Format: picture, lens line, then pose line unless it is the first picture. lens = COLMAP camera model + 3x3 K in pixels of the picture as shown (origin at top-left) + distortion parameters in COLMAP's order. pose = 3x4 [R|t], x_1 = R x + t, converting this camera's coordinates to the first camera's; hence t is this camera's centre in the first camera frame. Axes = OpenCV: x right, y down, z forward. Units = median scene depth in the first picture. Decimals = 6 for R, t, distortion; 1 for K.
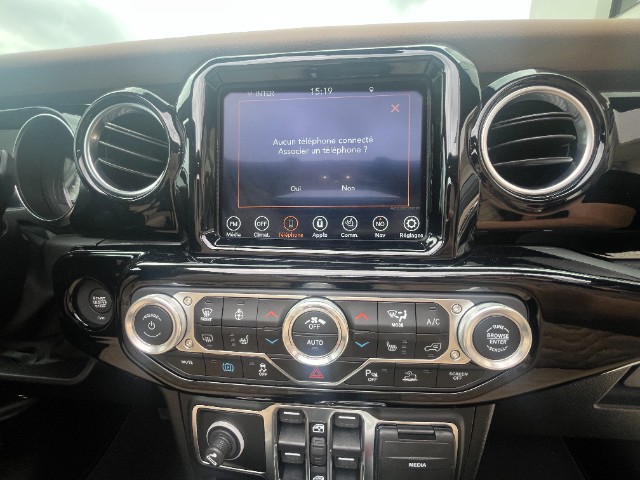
lens RADIAL K [[255.6, 0, 319.4], [0, 255.6, 235.6], [0, 0, 1]] dist [0.001137, 0.000002]
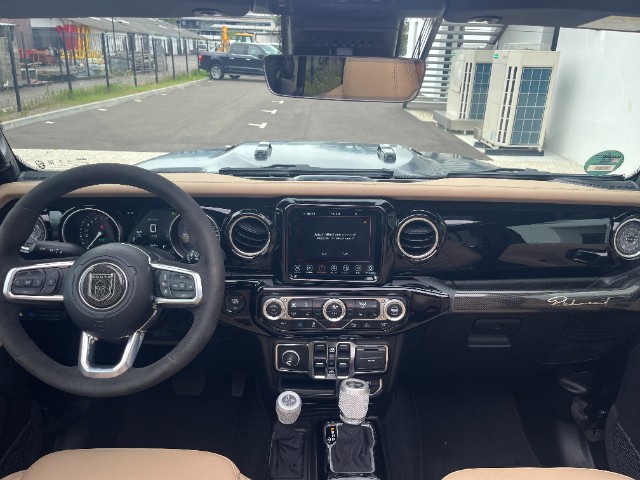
lens RADIAL K [[492.2, 0, 320.6], [0, 492.2, 241.3], [0, 0, 1]] dist [0.029466, -0.011595]
pose [[0.995457, -0.005653, 0.095040, -0.654200], [-0.008463, 0.989030, 0.147474, -1.137731], [-0.094831, -0.147609, 0.984489, -4.086079]]
